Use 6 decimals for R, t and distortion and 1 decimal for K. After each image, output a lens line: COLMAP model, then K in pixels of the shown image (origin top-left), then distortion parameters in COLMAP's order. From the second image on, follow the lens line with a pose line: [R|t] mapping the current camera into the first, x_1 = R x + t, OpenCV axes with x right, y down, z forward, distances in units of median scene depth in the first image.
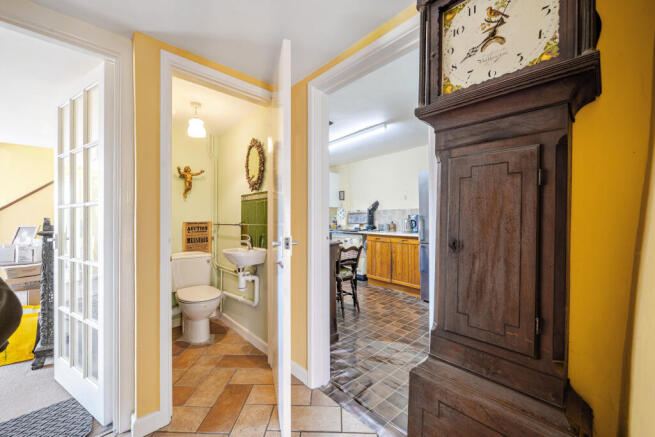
lens RADIAL K [[233.4, 0, 324.0], [0, 233.4, 215.2], [0, 0, 1]] dist [0.001424, 0.000011]
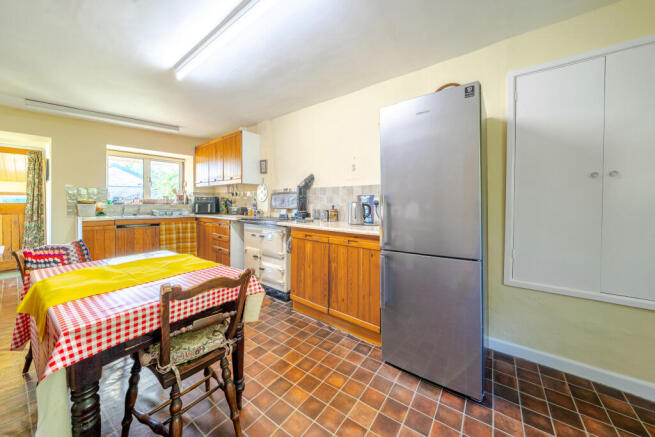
lens RADIAL K [[228.6, 0, 328.8], [0, 228.6, 206.0], [0, 0, 1]] dist [-0.002529, -0.000063]
pose [[0.970250, 0.005326, 0.242048, 0.135905], [-0.013065, 0.999453, 0.030378, 0.009002], [-0.241753, -0.032637, 0.969789, 0.419342]]
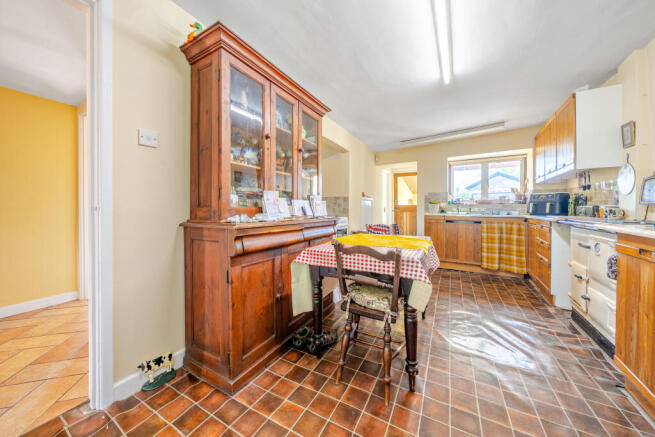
lens RADIAL K [[228.6, 0, 333.7], [0, 228.6, 210.5], [0, 0, 1]] dist [-0.002529, -0.000063]
pose [[0.378975, 0.009696, -0.925356, 0.333313], [0.018217, 0.999673, 0.017935, 0.038627], [0.925227, -0.023654, 0.378675, 0.523046]]
